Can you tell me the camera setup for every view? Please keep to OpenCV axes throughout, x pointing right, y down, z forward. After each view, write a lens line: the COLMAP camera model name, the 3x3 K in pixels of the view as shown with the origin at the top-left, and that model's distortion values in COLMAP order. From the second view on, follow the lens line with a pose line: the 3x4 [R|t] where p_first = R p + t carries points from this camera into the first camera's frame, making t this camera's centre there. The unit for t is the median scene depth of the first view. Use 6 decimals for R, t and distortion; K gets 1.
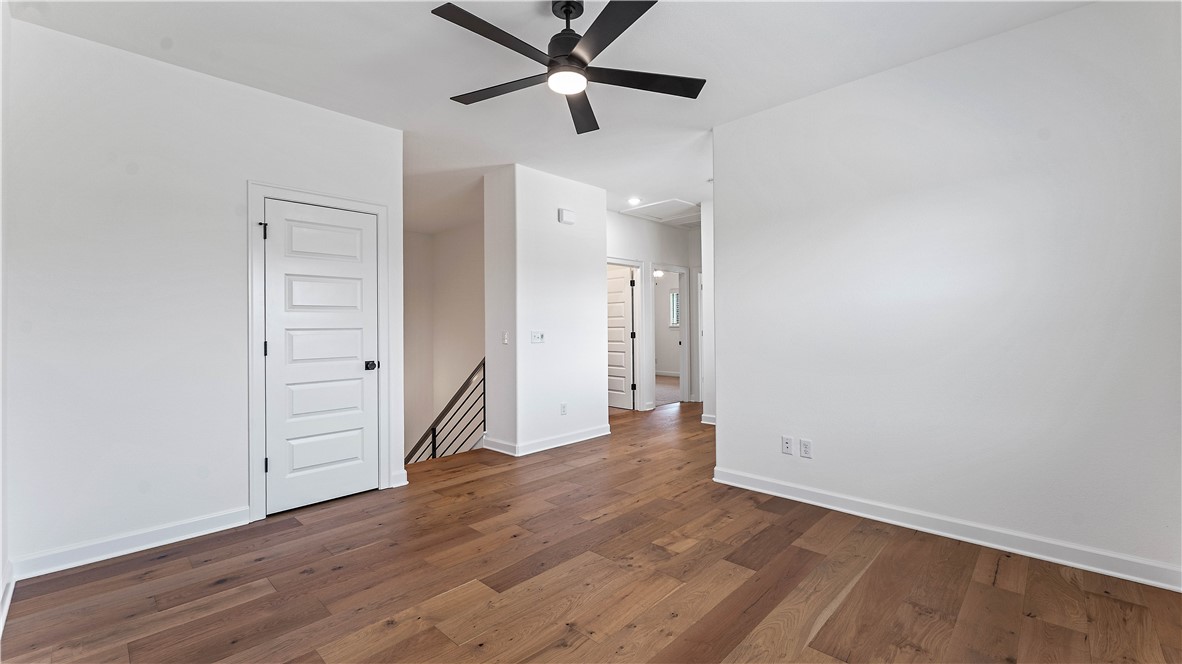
lens RADIAL K [[477.7, 0, 591.2], [0, 477.7, 328.2], [0, 0, 1]] dist [-0.003755, 0.000473]
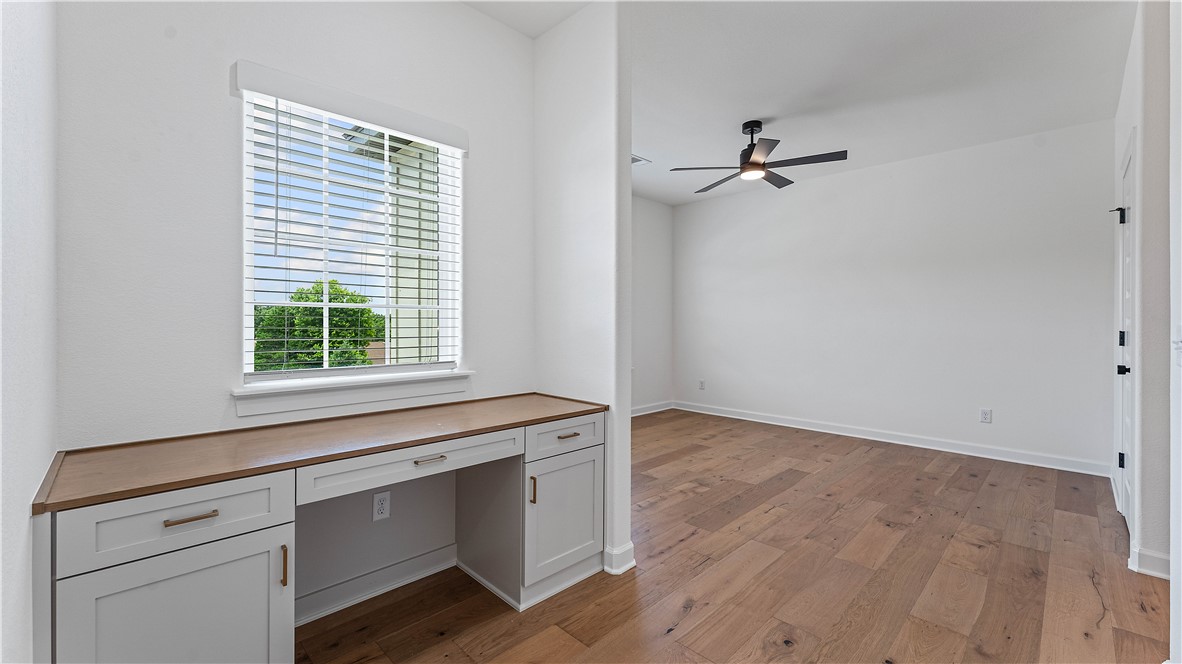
lens RADIAL K [[477.7, 0, 590.8], [0, 477.7, 327.1], [0, 0, 1]] dist [-0.003755, 0.000473]
pose [[-0.999859, 0.005570, 0.015822, 0.384960], [0.005714, 0.999943, 0.009073, 0.005471], [-0.015771, 0.009162, -0.999834, 2.069411]]
